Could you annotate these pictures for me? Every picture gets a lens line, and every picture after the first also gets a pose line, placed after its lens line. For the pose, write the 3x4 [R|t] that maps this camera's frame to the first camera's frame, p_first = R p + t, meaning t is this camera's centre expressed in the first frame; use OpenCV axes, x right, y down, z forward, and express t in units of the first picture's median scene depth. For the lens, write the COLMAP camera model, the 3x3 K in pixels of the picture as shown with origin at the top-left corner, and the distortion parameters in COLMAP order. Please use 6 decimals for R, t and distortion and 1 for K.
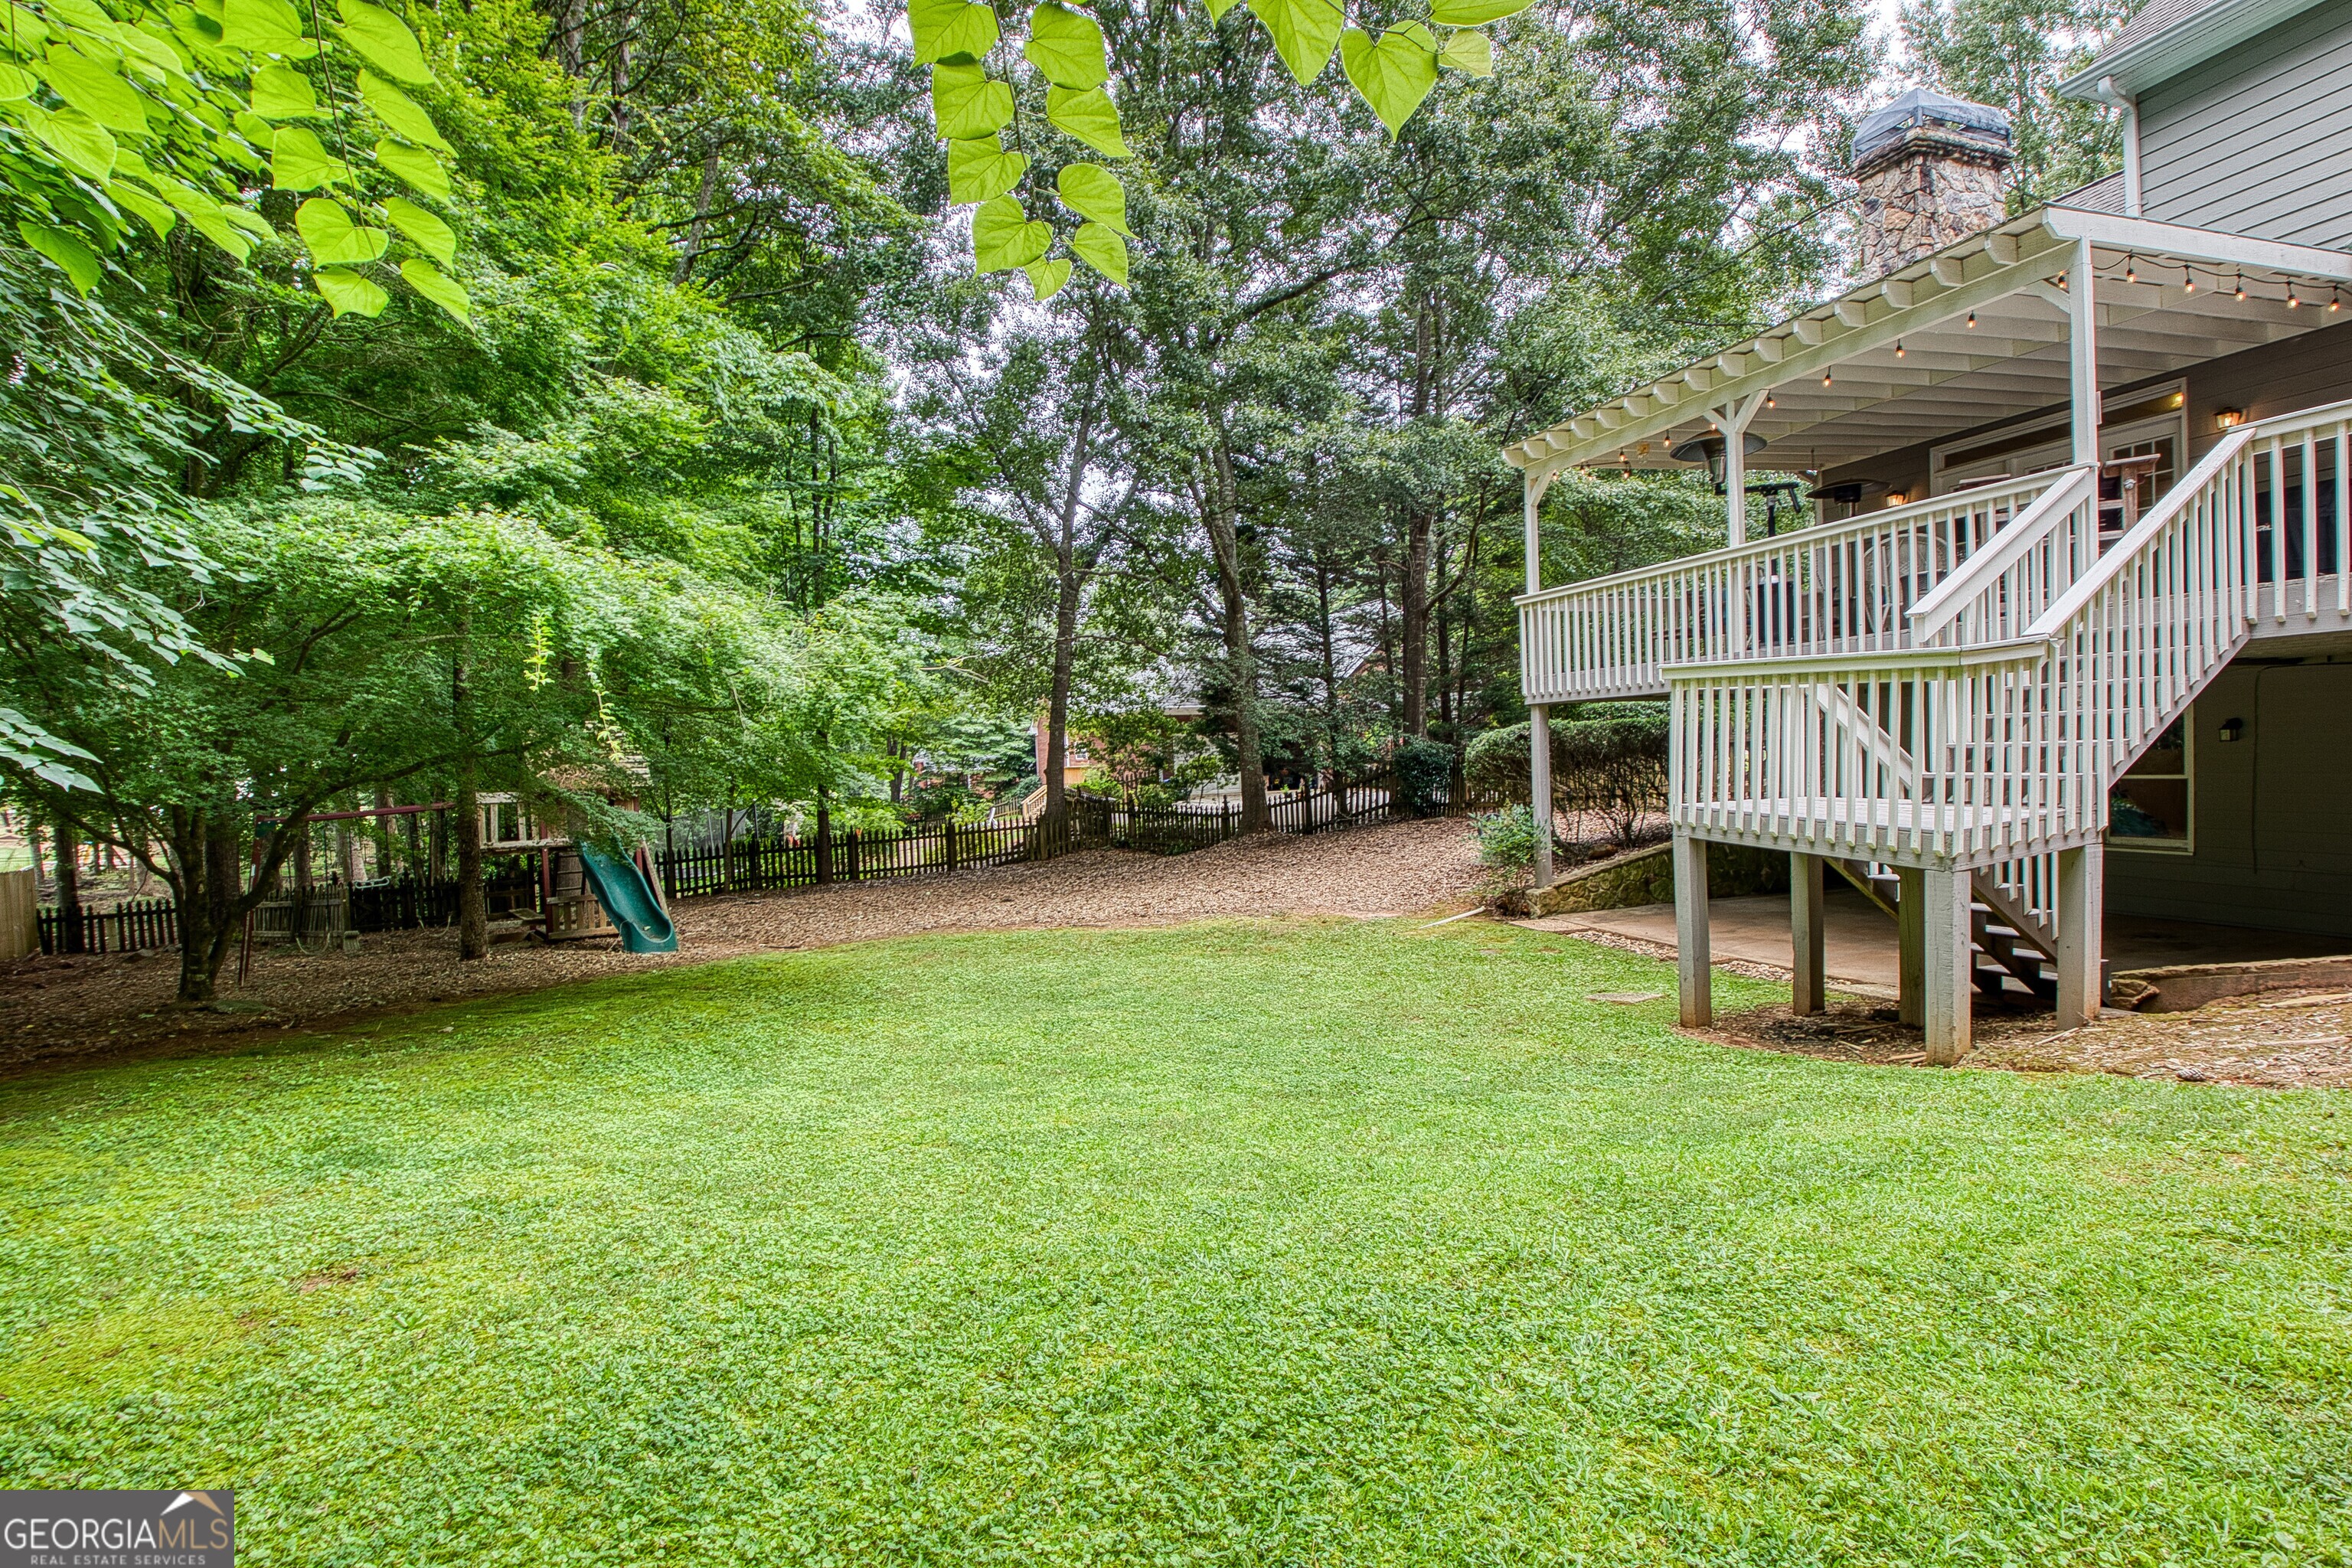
lens RADIAL K [[1133.3, 0, 1178.5], [0, 1133.3, 773.0], [0, 0, 1]] dist [0.001784, 0.000422]
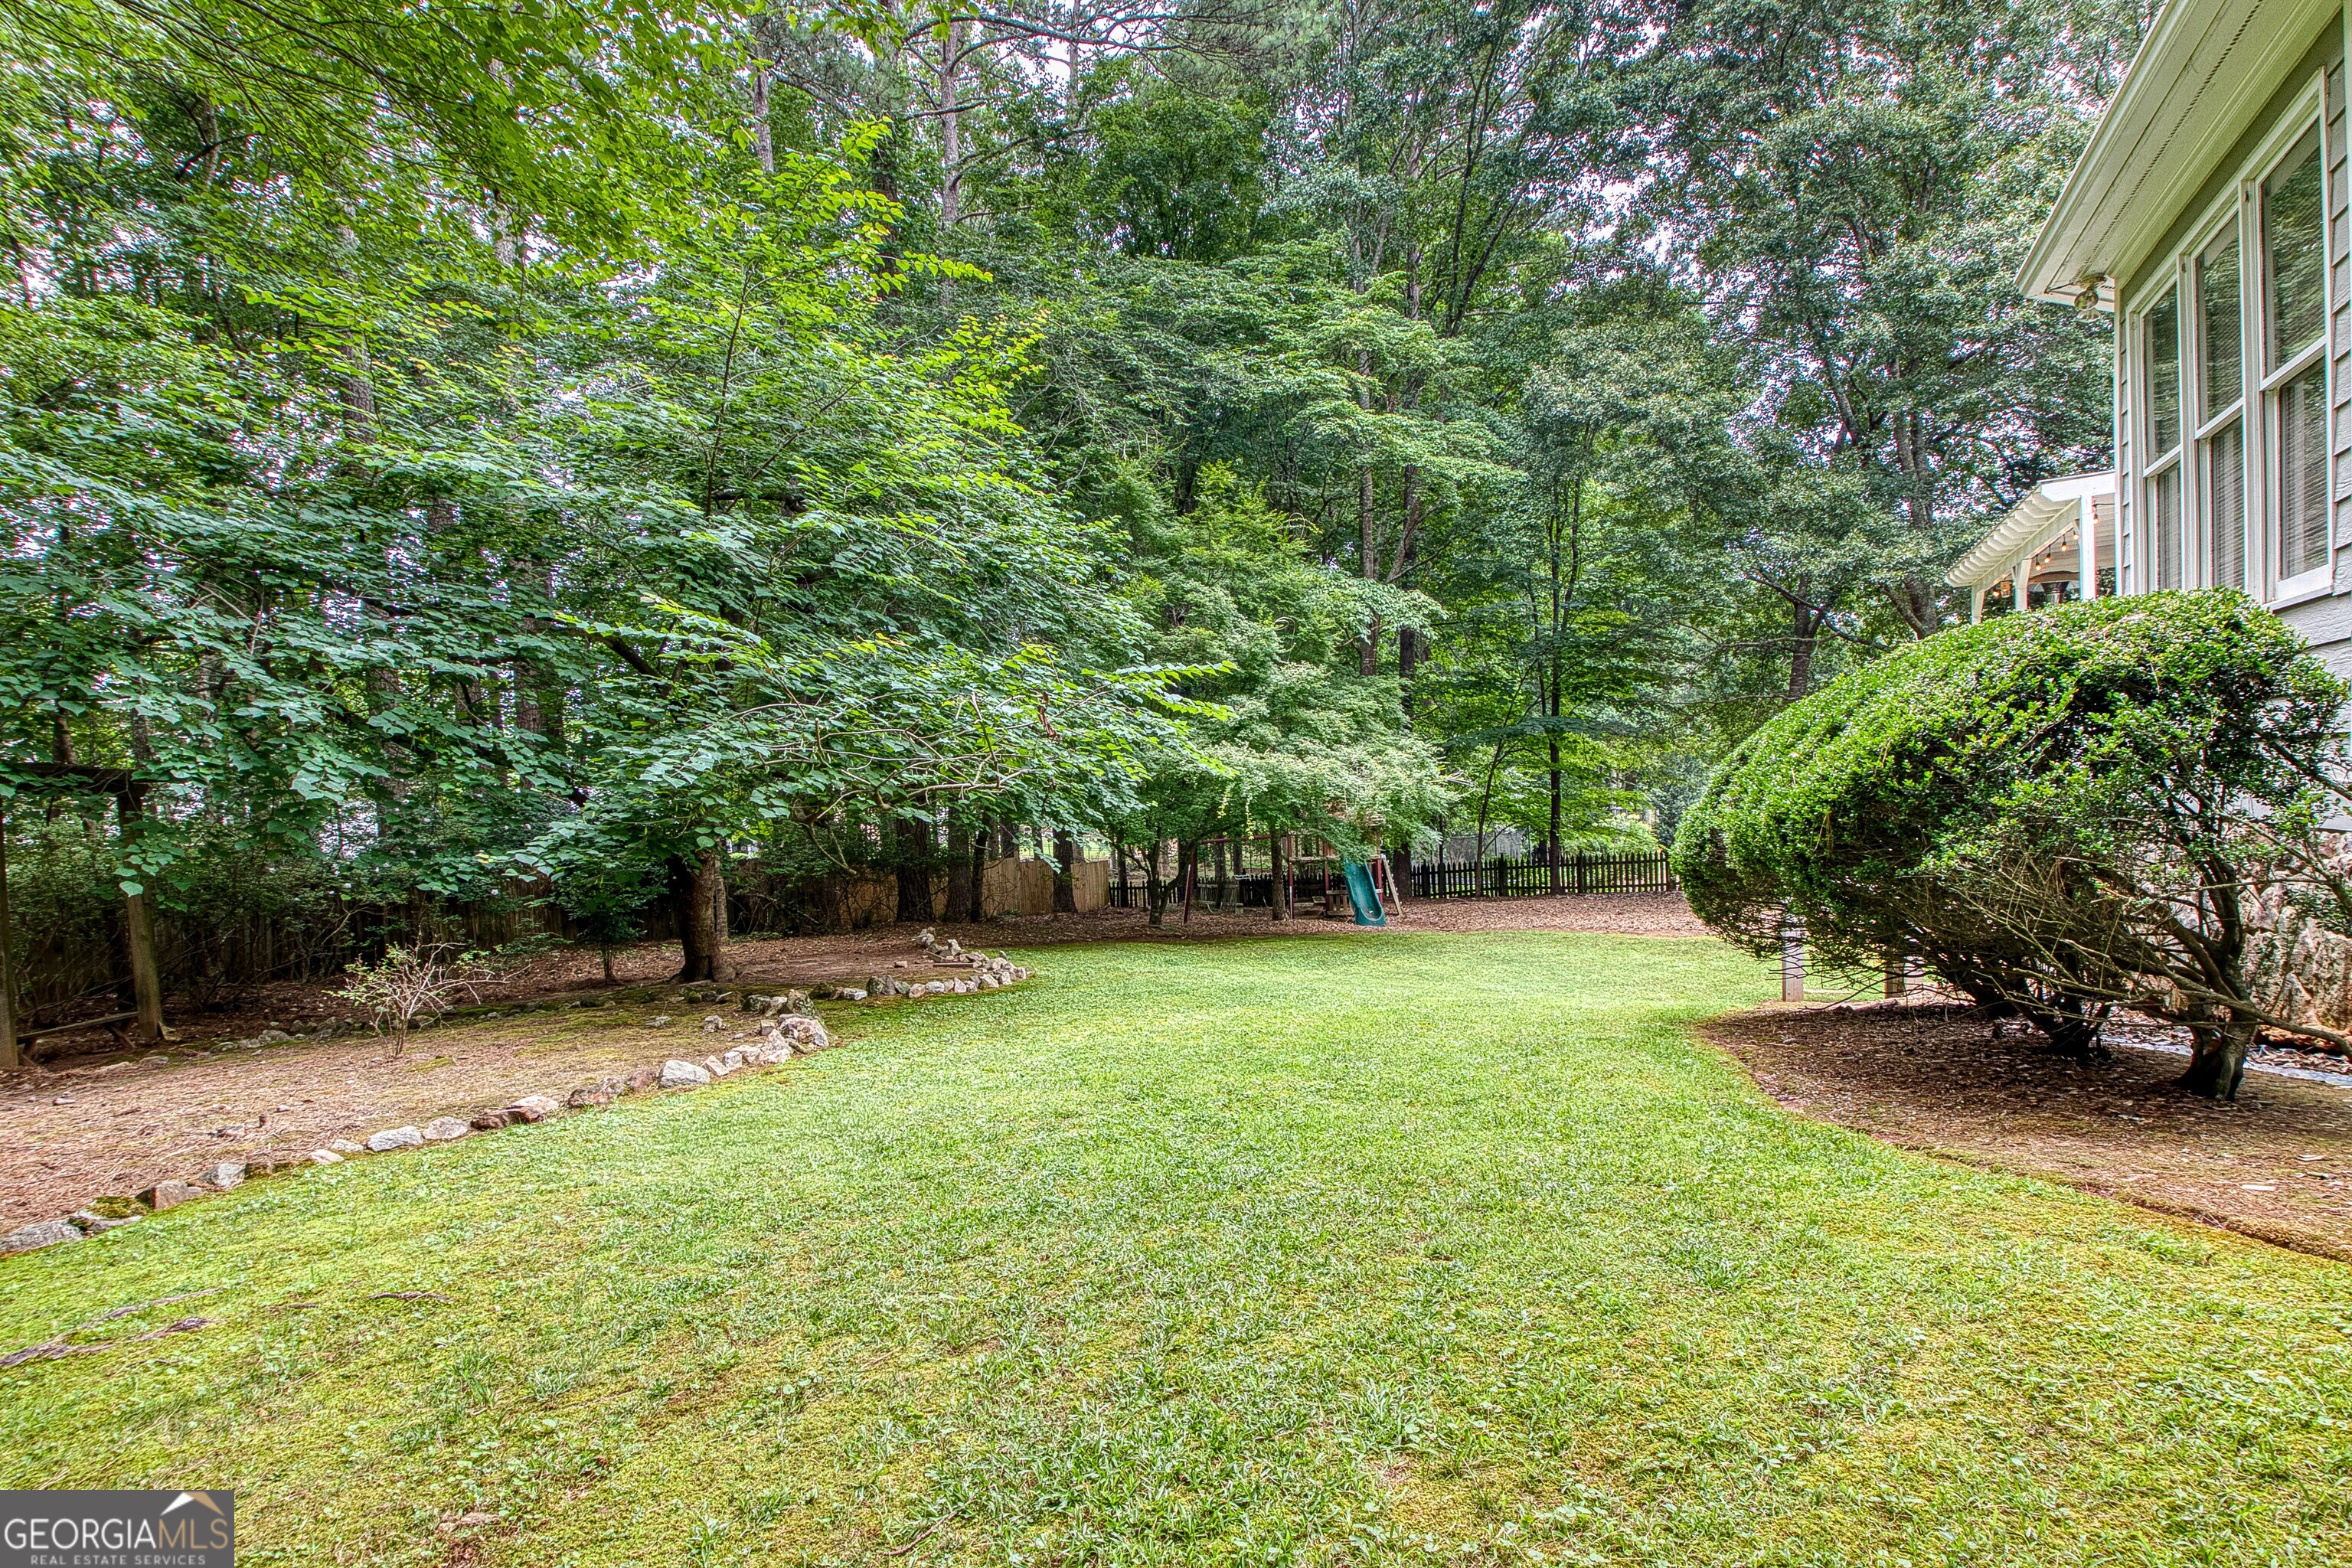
lens RADIAL K [[1133.3, 0, 1178.5], [0, 1133.3, 773.0], [0, 0, 1]] dist [0.001784, 0.000422]
pose [[0.719276, -0.007410, -0.694685, 0.803653], [0.005605, 0.999972, -0.004863, -0.105327], [0.694702, -0.000396, 0.719298, -0.675437]]
